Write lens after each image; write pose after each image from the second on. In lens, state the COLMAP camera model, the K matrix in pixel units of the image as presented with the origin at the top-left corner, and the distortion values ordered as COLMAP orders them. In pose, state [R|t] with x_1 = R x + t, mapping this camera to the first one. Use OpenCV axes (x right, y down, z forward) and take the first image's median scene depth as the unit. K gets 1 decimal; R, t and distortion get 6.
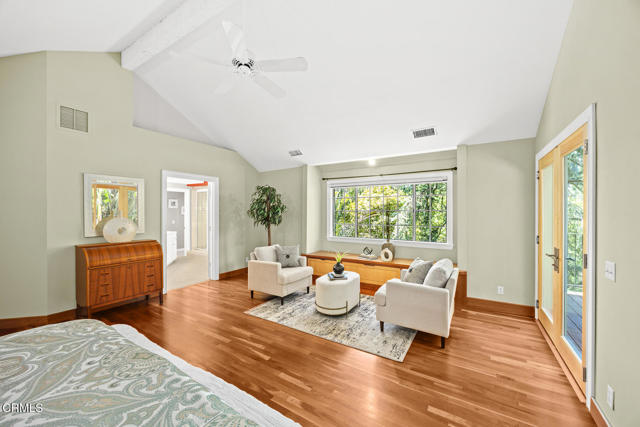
lens RADIAL K [[249.0, 0, 317.5], [0, 249.0, 212.4], [0, 0, 1]] dist [-0.000563, -0.000057]
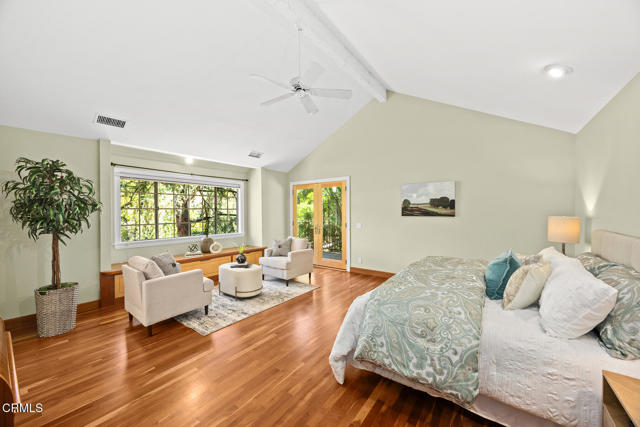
lens RADIAL K [[249.0, 0, 316.5], [0, 249.0, 212.7], [0, 0, 1]] dist [-0.000563, -0.000057]
pose [[0.080614, -0.005868, 0.996728, -1.061544], [0.011220, 0.999925, 0.004979, 0.014576], [-0.996682, 0.010782, 0.080674, 0.584249]]
